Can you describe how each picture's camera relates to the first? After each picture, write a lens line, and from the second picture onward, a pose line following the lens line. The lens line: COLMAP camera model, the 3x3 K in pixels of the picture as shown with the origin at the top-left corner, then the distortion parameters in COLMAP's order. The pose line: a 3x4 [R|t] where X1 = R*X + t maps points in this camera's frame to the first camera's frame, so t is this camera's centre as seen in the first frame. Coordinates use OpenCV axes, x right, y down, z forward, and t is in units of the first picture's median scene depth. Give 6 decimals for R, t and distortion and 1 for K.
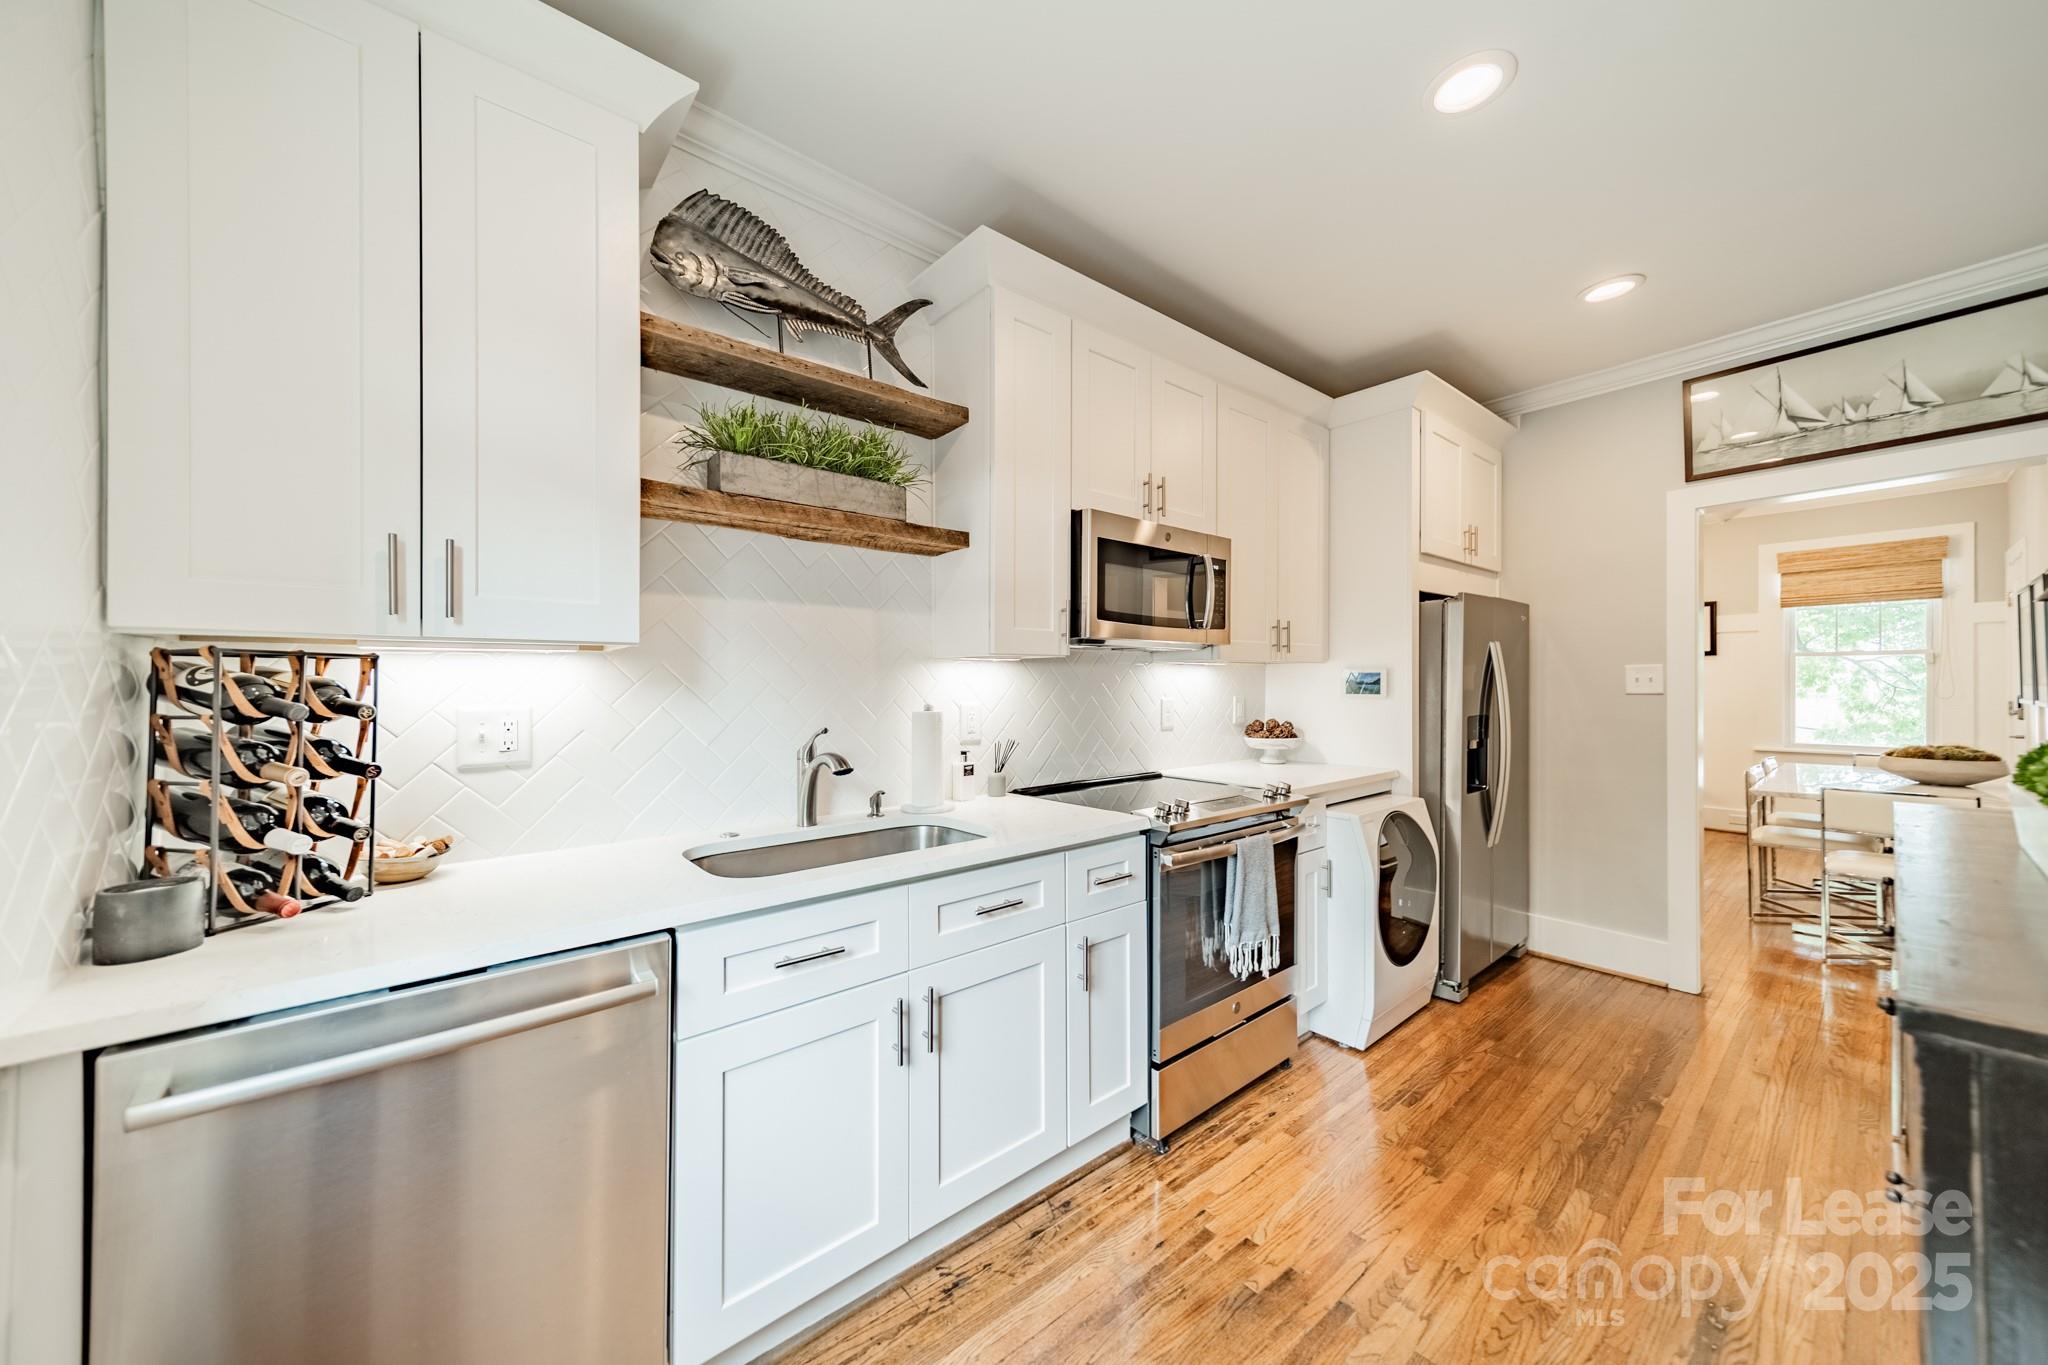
lens RADIAL K [[717.2, 0, 1024.3], [0, 717.2, 684.0], [0, 0, 1]] dist [0.009020, -0.000215]
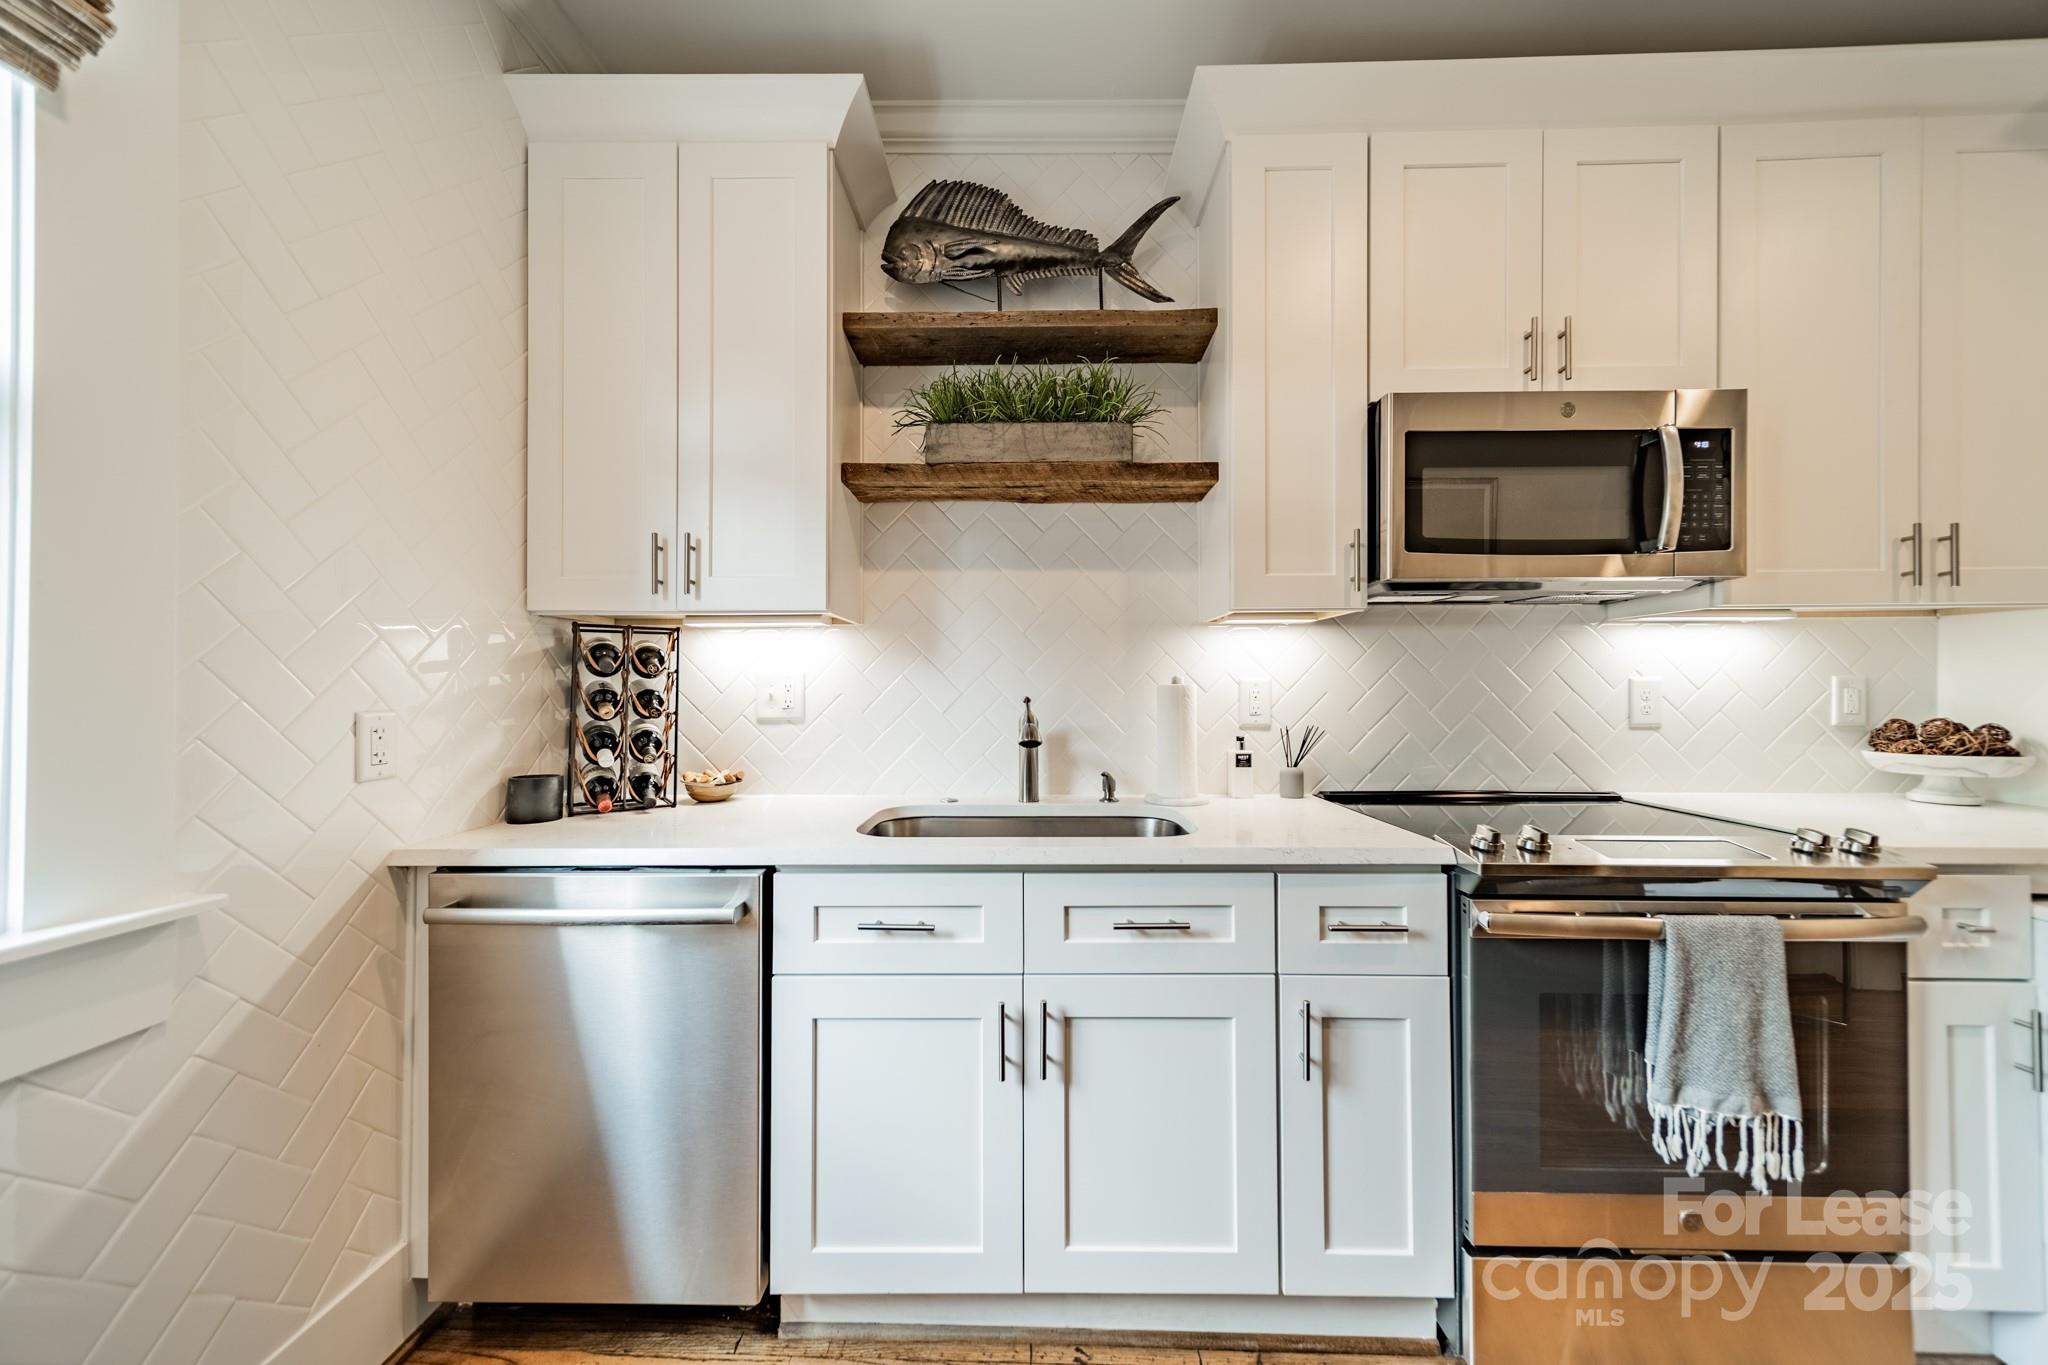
lens RADIAL K [[717.2, 0, 1029.6], [0, 717.2, 681.4], [0, 0, 1]] dist [0.009020, -0.000215]
pose [[0.760372, -0.003830, -0.649477, 0.295293], [-0.001384, 0.999971, -0.007518, 0.042771], [0.649487, 0.006616, 0.760344, 0.261145]]
